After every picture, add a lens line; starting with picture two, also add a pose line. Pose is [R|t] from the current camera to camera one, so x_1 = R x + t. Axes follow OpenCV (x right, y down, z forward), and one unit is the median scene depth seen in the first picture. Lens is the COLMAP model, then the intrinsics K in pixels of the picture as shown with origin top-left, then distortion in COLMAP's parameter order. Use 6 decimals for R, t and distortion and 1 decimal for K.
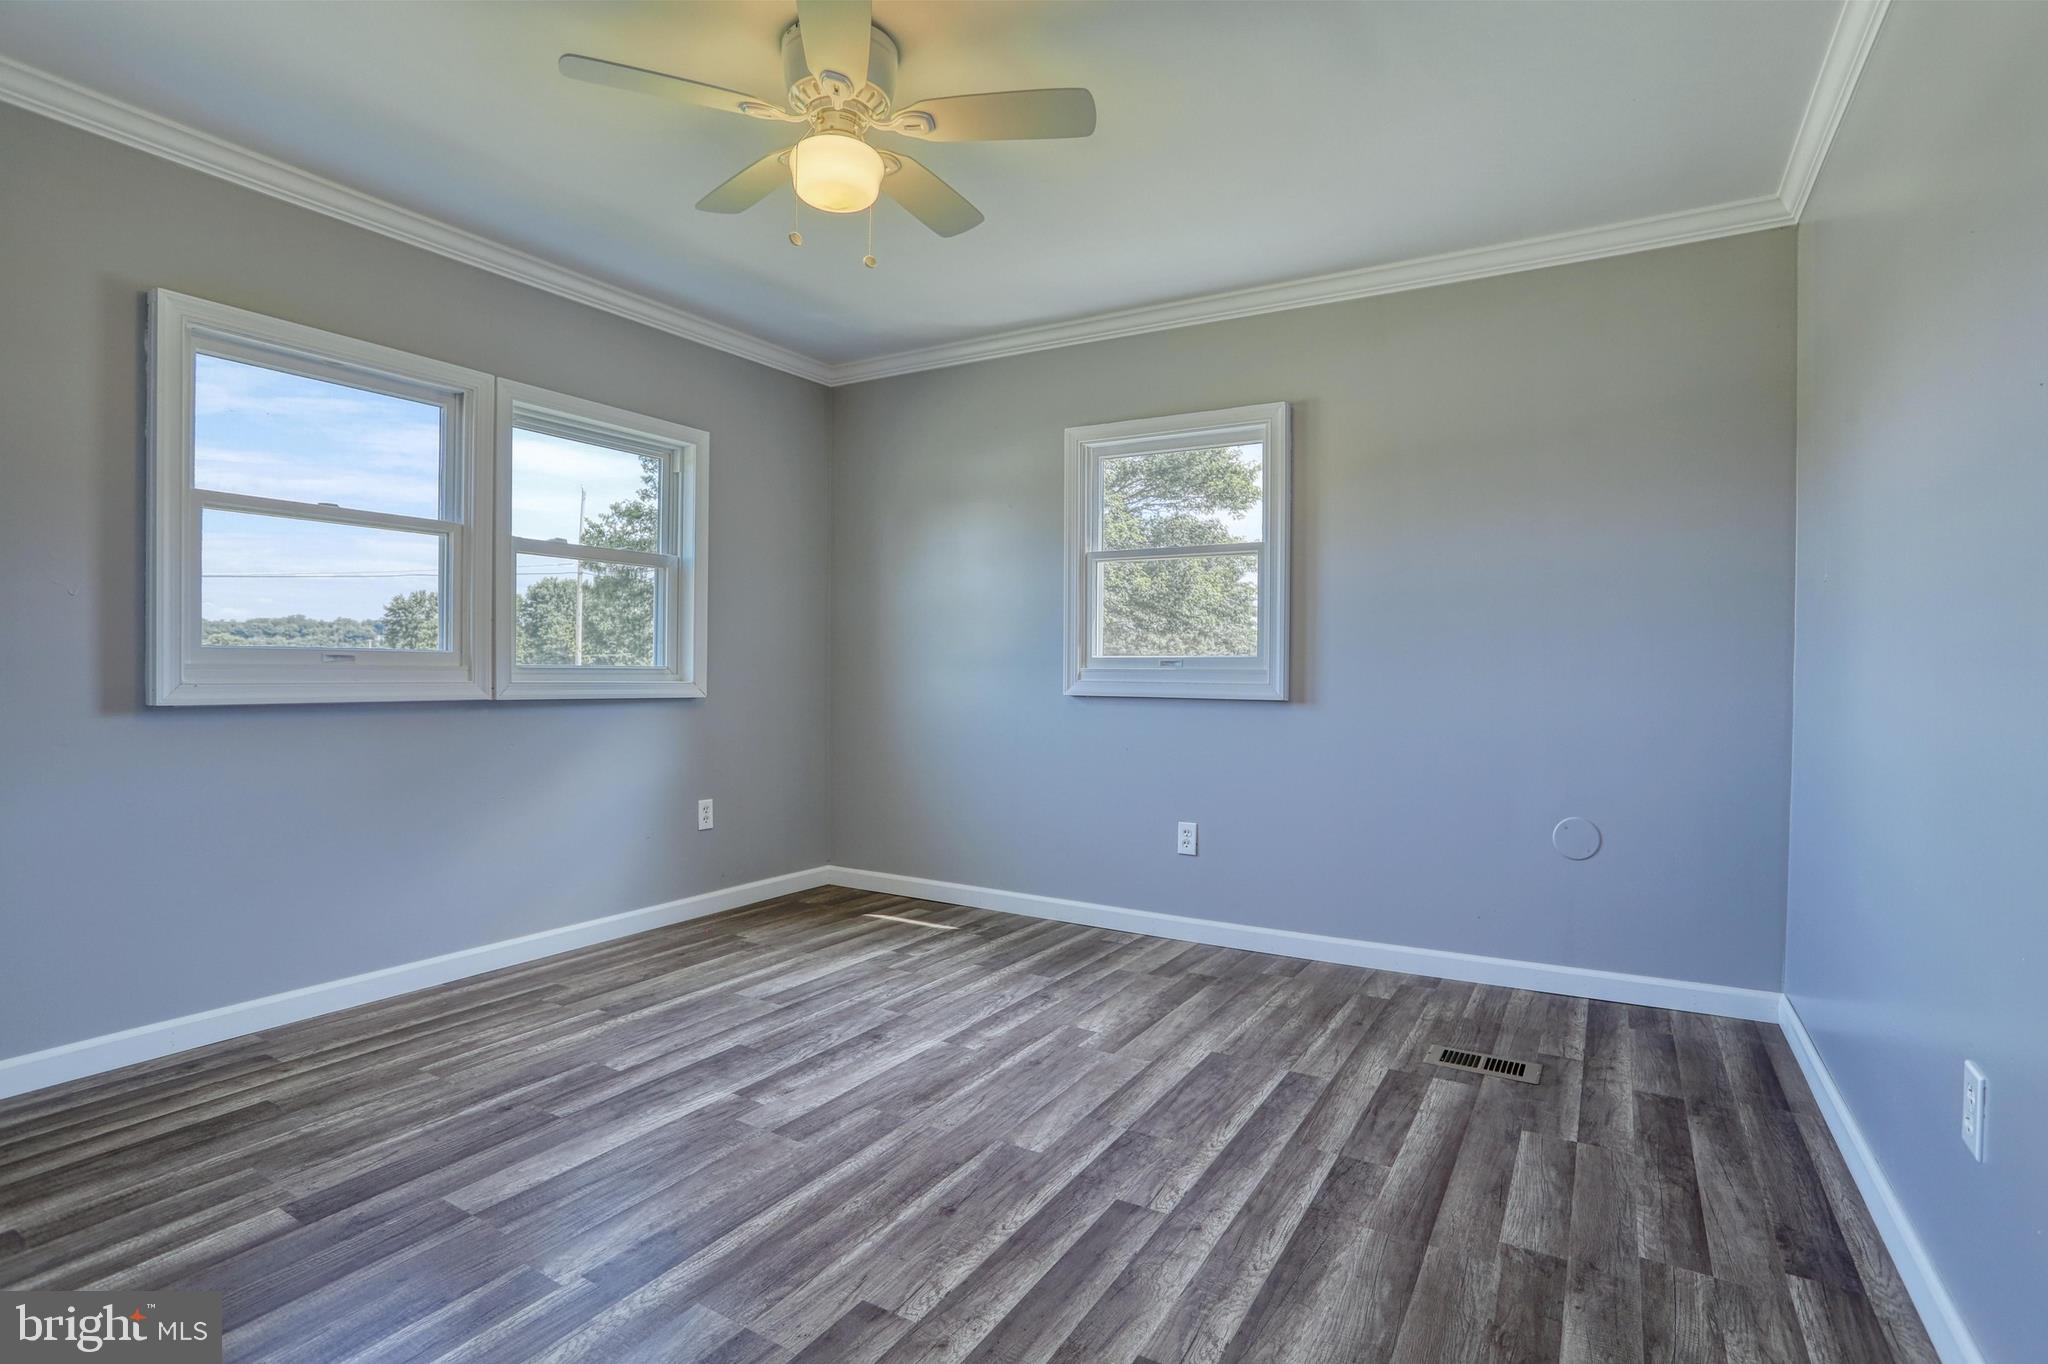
lens RADIAL K [[999.0, 0, 1017.0], [0, 999.0, 669.8], [0, 0, 1]] dist [-0.043387, 0.012619]
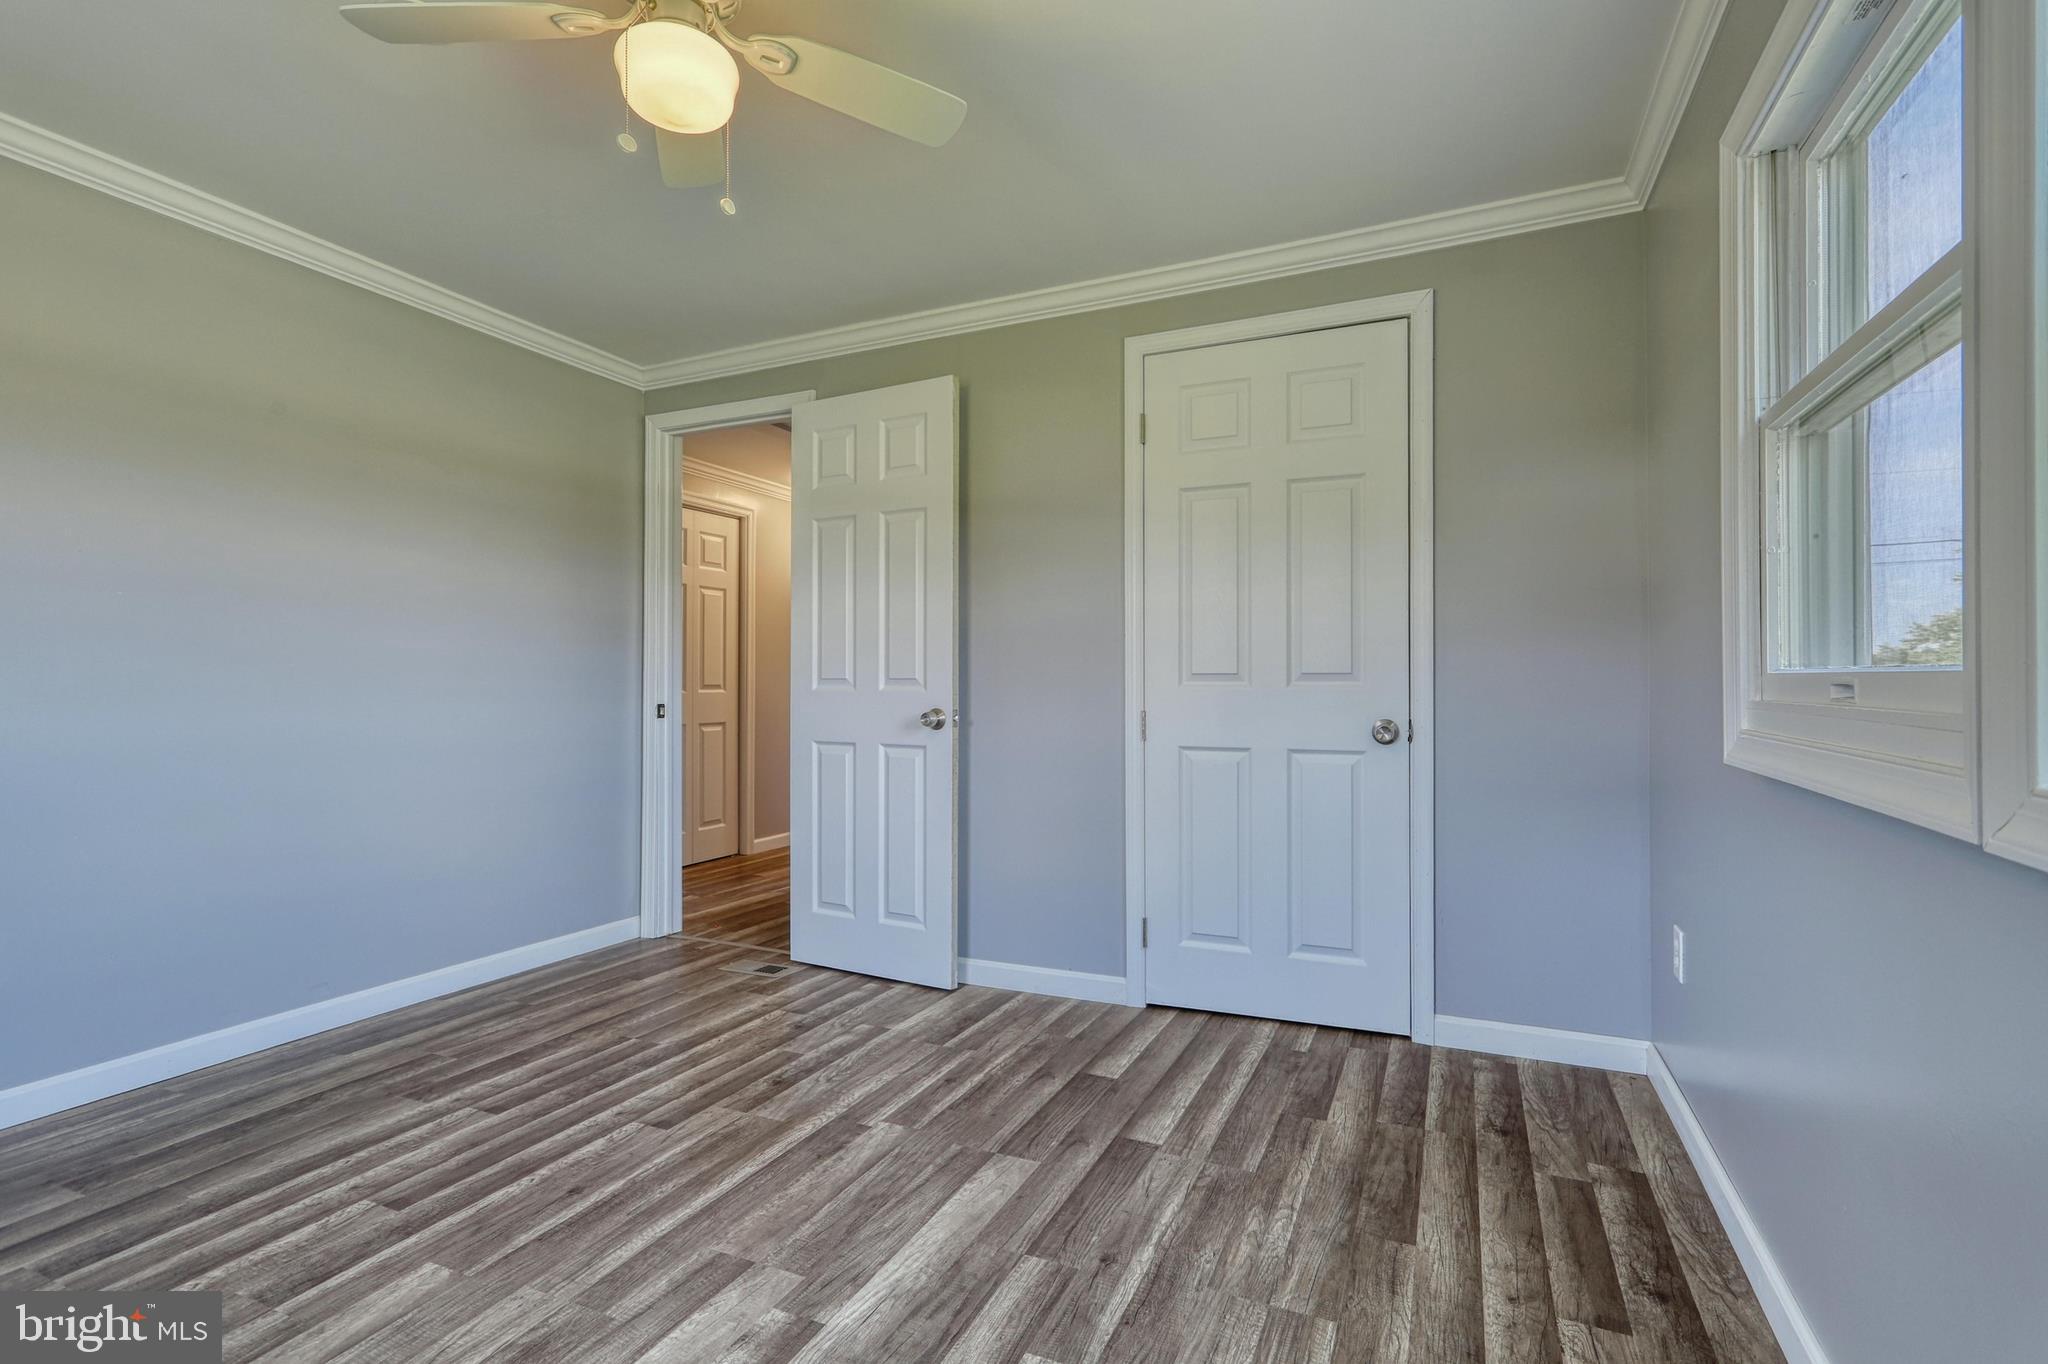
lens RADIAL K [[999.0, 0, 1026.1], [0, 999.0, 686.8], [0, 0, 1]] dist [-0.043387, 0.012619]
pose [[-0.993608, -0.009245, -0.112510, -0.420918], [-0.009688, 0.999947, 0.003394, -0.015381], [0.112472, 0.004462, -0.993645, 2.052211]]
